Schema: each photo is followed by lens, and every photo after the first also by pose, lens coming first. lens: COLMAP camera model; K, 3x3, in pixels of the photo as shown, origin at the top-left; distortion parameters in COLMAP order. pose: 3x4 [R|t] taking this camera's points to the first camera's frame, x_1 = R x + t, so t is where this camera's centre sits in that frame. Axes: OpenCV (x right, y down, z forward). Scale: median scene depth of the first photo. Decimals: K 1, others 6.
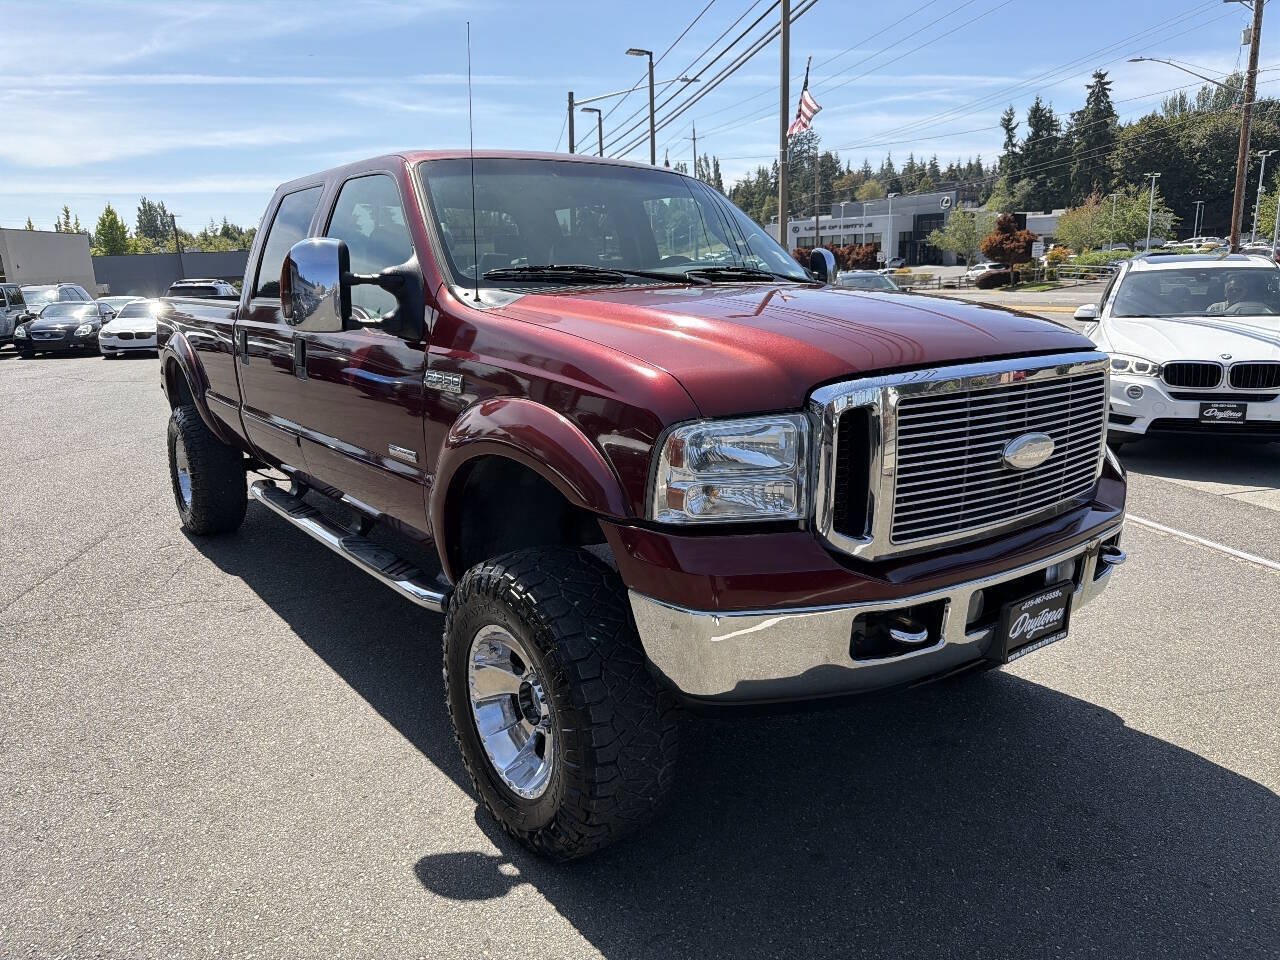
lens RADIAL K [[915.6, 0, 640.0], [0, 915.6, 480.0], [0, 0, 1]] dist [0.005161, 0.002856]
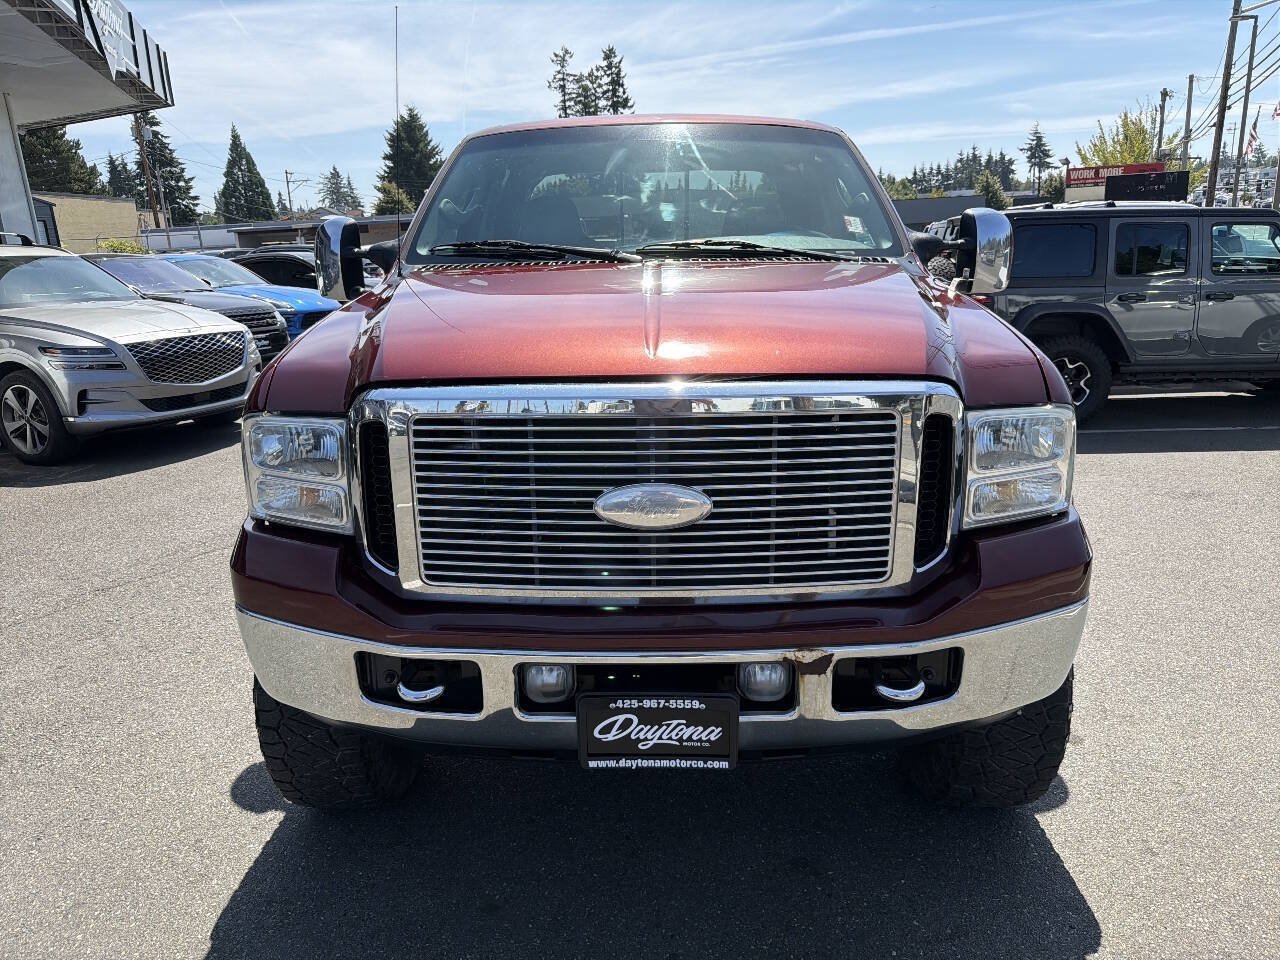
lens RADIAL K [[919.1, 0, 640.0], [0, 919.1, 480.0], [0, 0, 1]] dist [-0.004525, -0.011702]
pose [[0.791614, 0.159234, -0.589909, 0.876545], [-0.127404, 0.987241, 0.095520, -0.126432], [0.597592, -0.000458, 0.801800, 0.401133]]
